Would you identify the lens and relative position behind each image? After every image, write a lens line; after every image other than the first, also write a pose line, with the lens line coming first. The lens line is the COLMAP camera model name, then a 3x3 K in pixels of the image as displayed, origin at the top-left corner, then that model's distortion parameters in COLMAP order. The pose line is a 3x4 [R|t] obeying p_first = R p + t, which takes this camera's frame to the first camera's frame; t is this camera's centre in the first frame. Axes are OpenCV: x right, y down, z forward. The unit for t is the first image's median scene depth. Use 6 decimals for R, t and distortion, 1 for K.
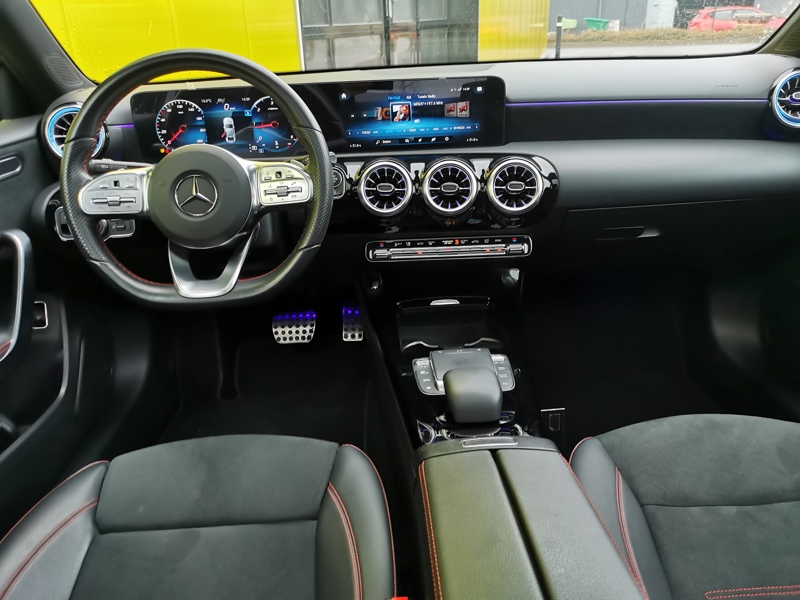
lens RADIAL K [[617.3, 0, 404.6], [0, 617.3, 306.4], [0, 0, 1]] dist [0.005576, -0.014708]
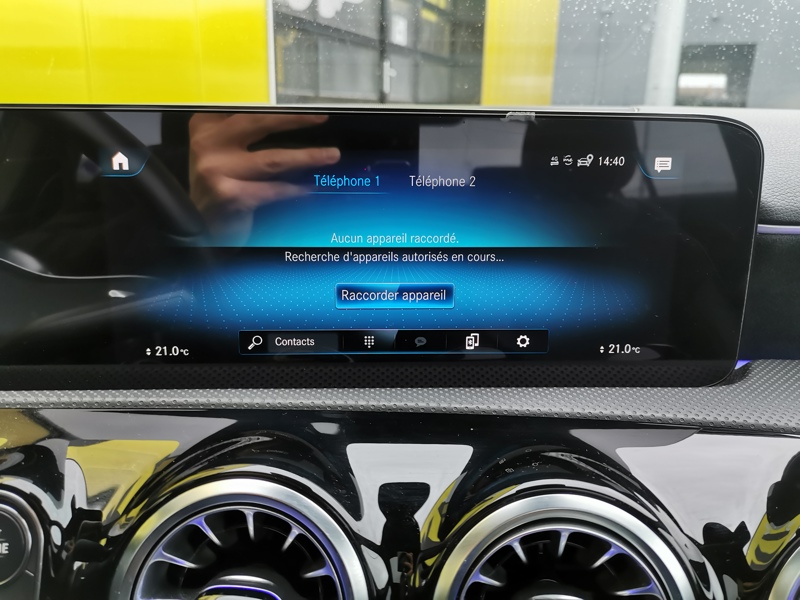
lens RADIAL K [[617.3, 0, 394.7], [0, 617.3, 300.7], [0, 0, 1]] dist [0.005576, -0.014708]
pose [[0.998650, 0.051869, 0.002632, 0.012976], [-0.051083, 0.990148, -0.130373, -0.255837], [-0.009368, 0.130062, 0.991462, 0.752076]]
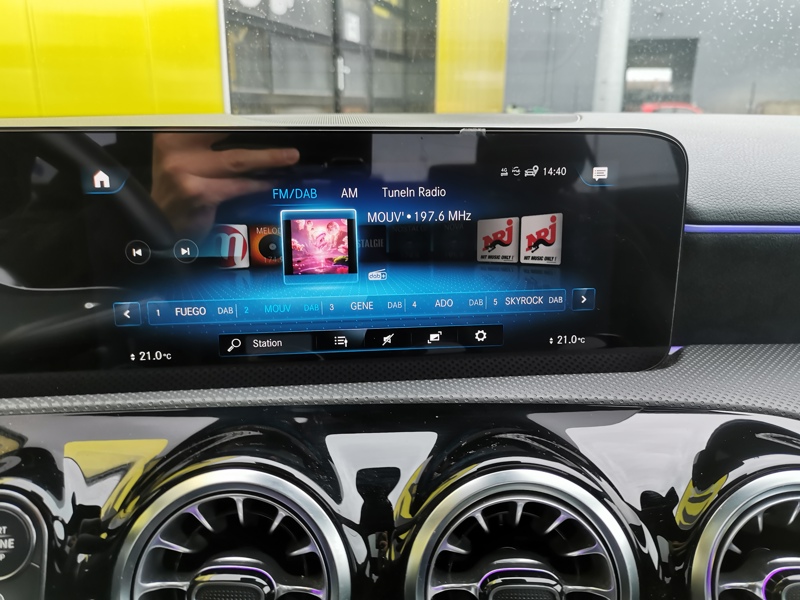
lens RADIAL K [[617.3, 0, 394.4], [0, 617.3, 299.0], [0, 0, 1]] dist [0.005576, -0.014708]
pose [[0.997524, 0.023166, 0.066395, 0.009286], [-0.014501, 0.991653, -0.128121, -0.255269], [-0.068809, 0.126841, 0.989534, 0.728977]]
